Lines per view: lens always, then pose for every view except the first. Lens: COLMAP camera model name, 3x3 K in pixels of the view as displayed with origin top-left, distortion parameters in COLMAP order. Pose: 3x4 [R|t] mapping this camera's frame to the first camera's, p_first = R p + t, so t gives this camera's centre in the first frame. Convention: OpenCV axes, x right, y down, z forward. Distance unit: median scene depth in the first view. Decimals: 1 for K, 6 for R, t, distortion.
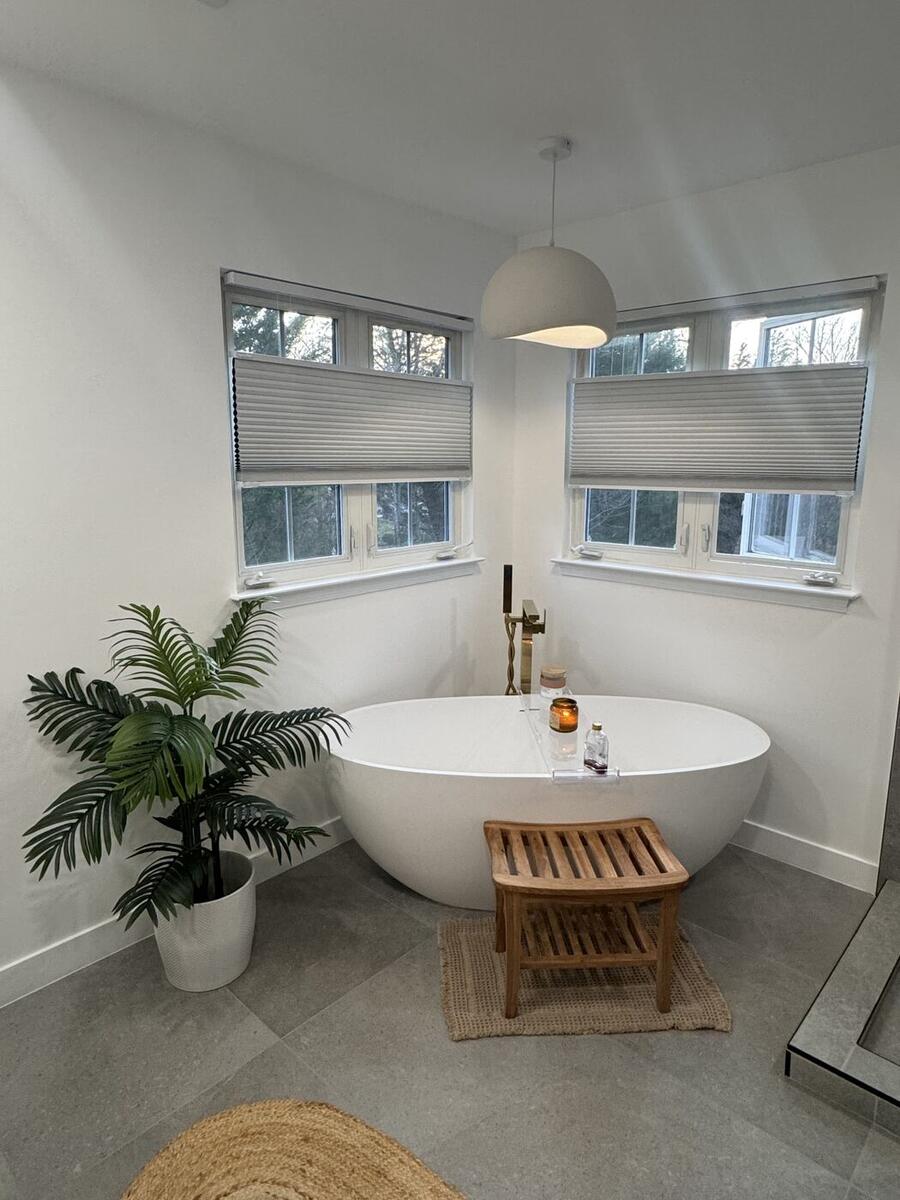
lens RADIAL K [[722.5, 0, 449.5], [0, 722.5, 597.6], [0, 0, 1]] dist [0.001712, 0.002277]
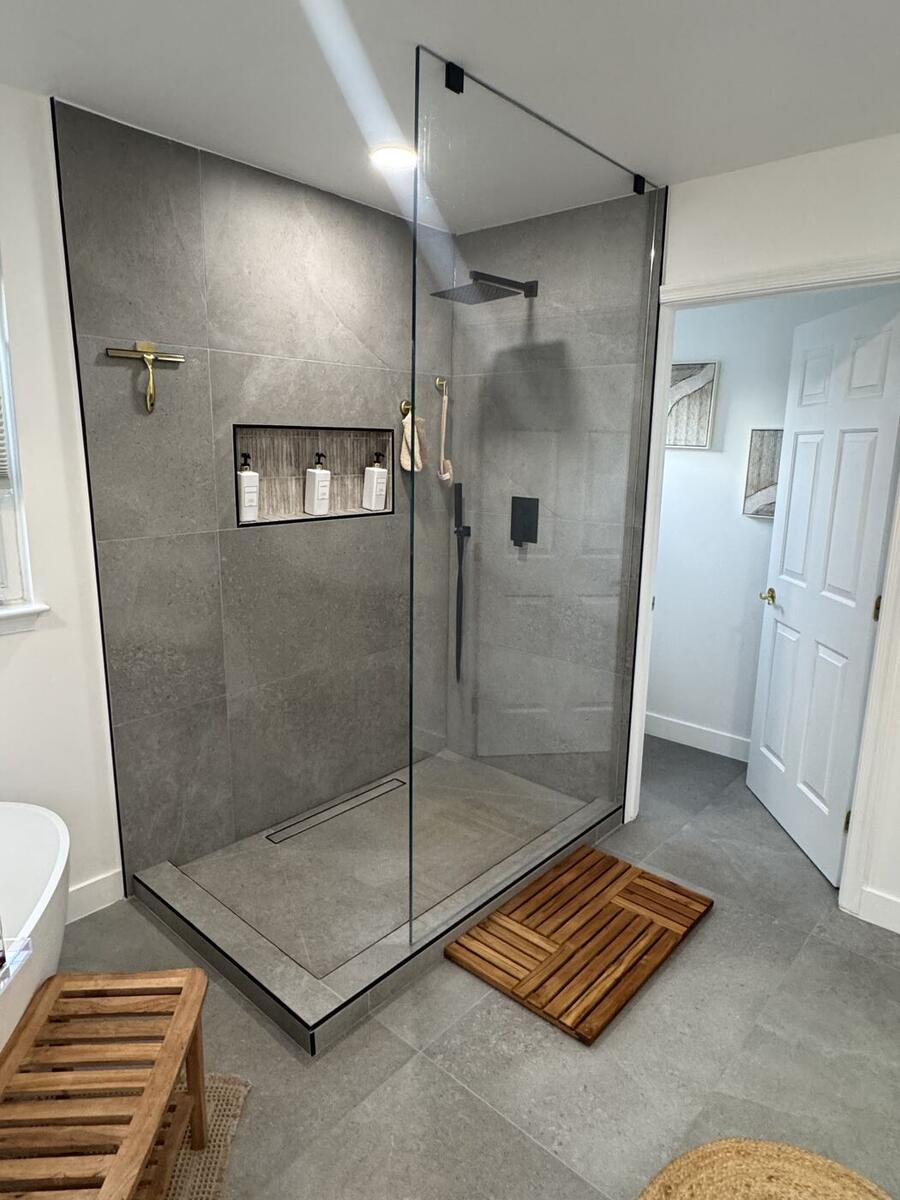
lens RADIAL K [[722.5, 0, 449.5], [0, 722.5, 597.6], [0, 0, 1]] dist [0.001712, 0.002277]
pose [[-0.020683, -0.206086, 0.978315, -0.380047], [0.178087, 0.962117, 0.206438, -0.134545], [-0.983797, 0.178495, 0.016801, 0.623023]]
